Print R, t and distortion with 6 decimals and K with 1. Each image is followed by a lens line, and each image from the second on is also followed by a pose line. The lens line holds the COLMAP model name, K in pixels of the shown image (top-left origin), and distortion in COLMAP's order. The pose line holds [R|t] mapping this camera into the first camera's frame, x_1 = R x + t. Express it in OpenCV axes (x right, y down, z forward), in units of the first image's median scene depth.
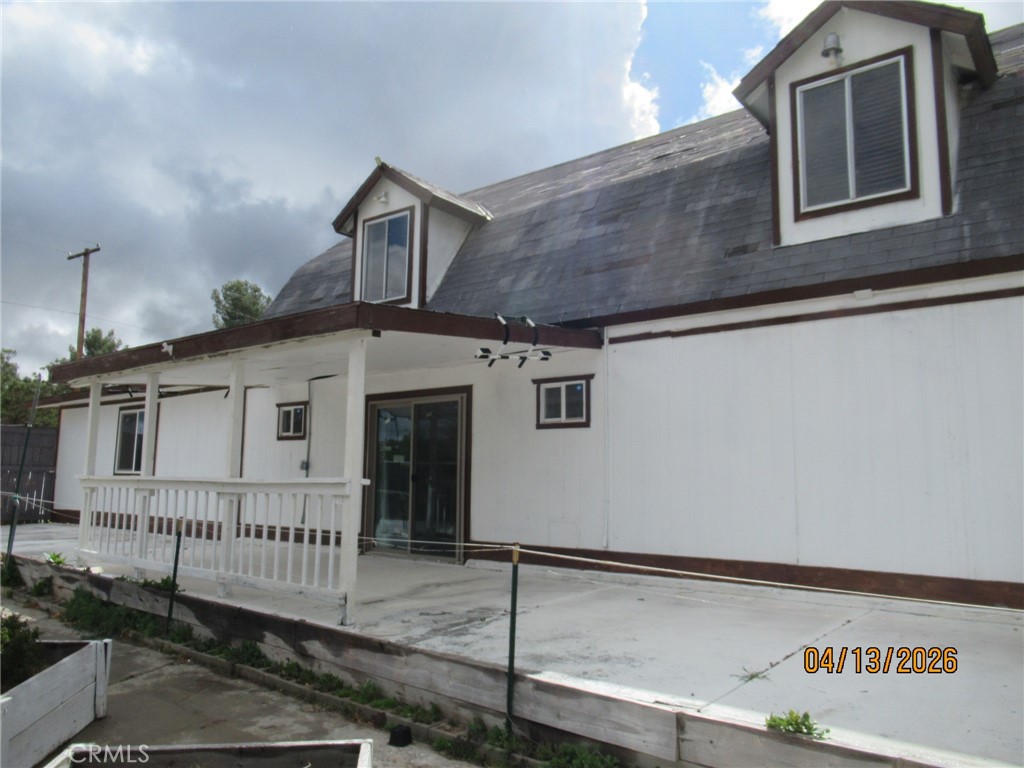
lens RADIAL K [[757.2, 0, 510.8], [0, 757.2, 385.6], [0, 0, 1]] dist [0.011915, -0.001511]
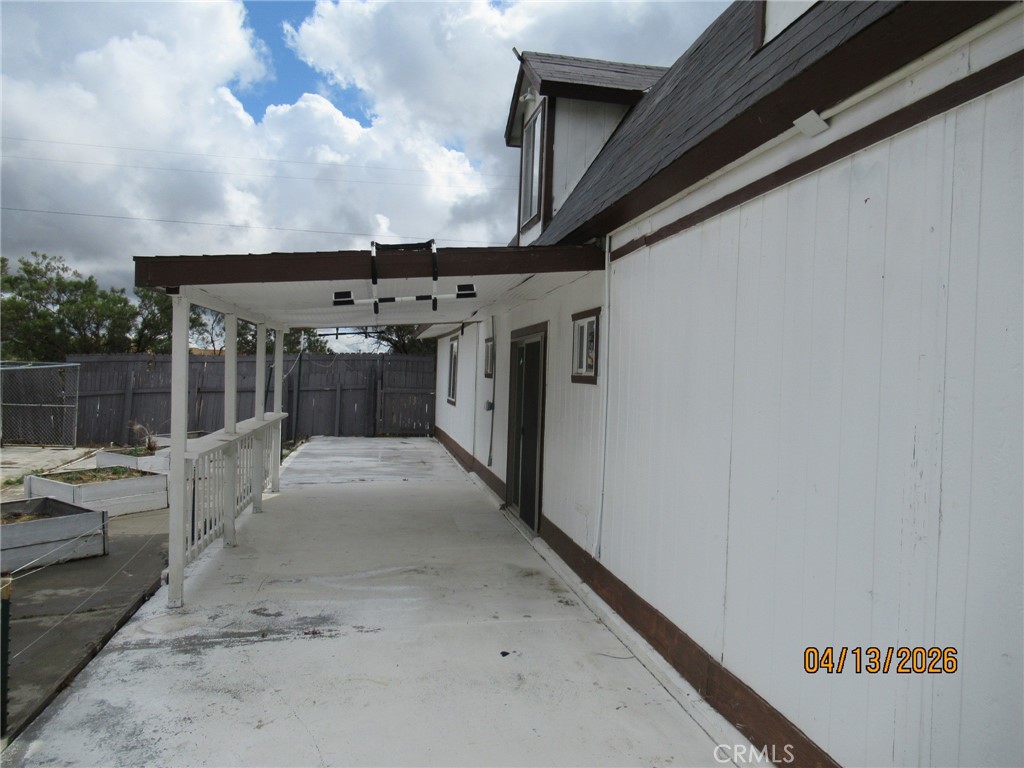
lens RADIAL K [[757.2, 0, 512.4], [0, 757.2, 381.2], [0, 0, 1]] dist [0.011915, -0.001511]
pose [[0.757846, 0.018687, -0.652166, 0.501833], [0.056777, 0.993909, 0.094456, -0.018060], [0.649959, -0.108611, 0.752168, 0.428778]]
